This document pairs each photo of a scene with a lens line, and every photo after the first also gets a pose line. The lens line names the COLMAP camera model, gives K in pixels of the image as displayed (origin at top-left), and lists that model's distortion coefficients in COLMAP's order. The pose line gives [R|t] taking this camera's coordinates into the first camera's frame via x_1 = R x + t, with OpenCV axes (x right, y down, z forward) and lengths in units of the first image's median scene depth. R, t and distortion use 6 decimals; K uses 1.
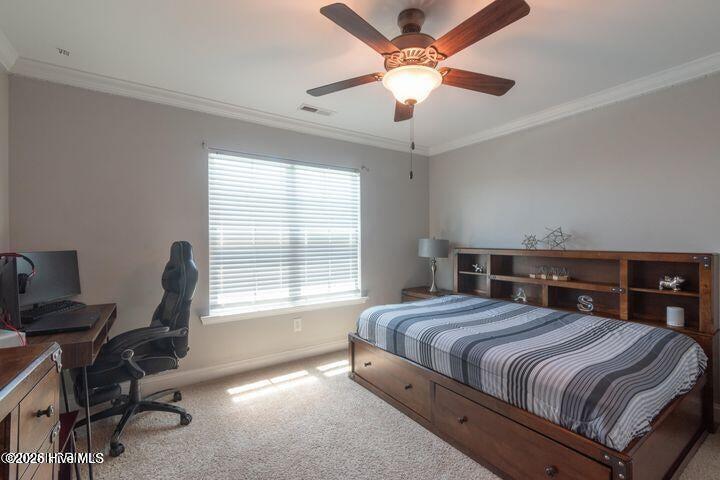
lens RADIAL K [[317.6, 0, 362.6], [0, 317.6, 239.2], [0, 0, 1]] dist [0.001454, -0.000490]
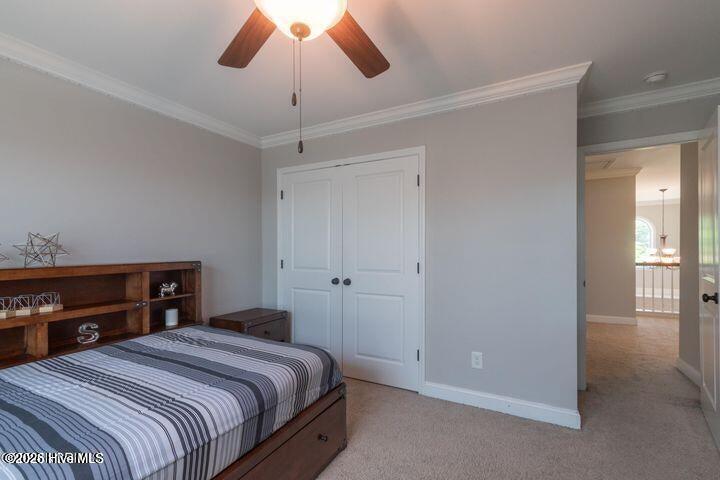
lens RADIAL K [[317.6, 0, 362.6], [0, 317.6, 239.2], [0, 0, 1]] dist [0.001454, -0.000490]
pose [[-0.453646, 0.040195, 0.890275, -0.349521], [0.013699, 0.999179, -0.038131, 0.012587], [-0.891077, -0.005102, -0.453824, 0.869217]]
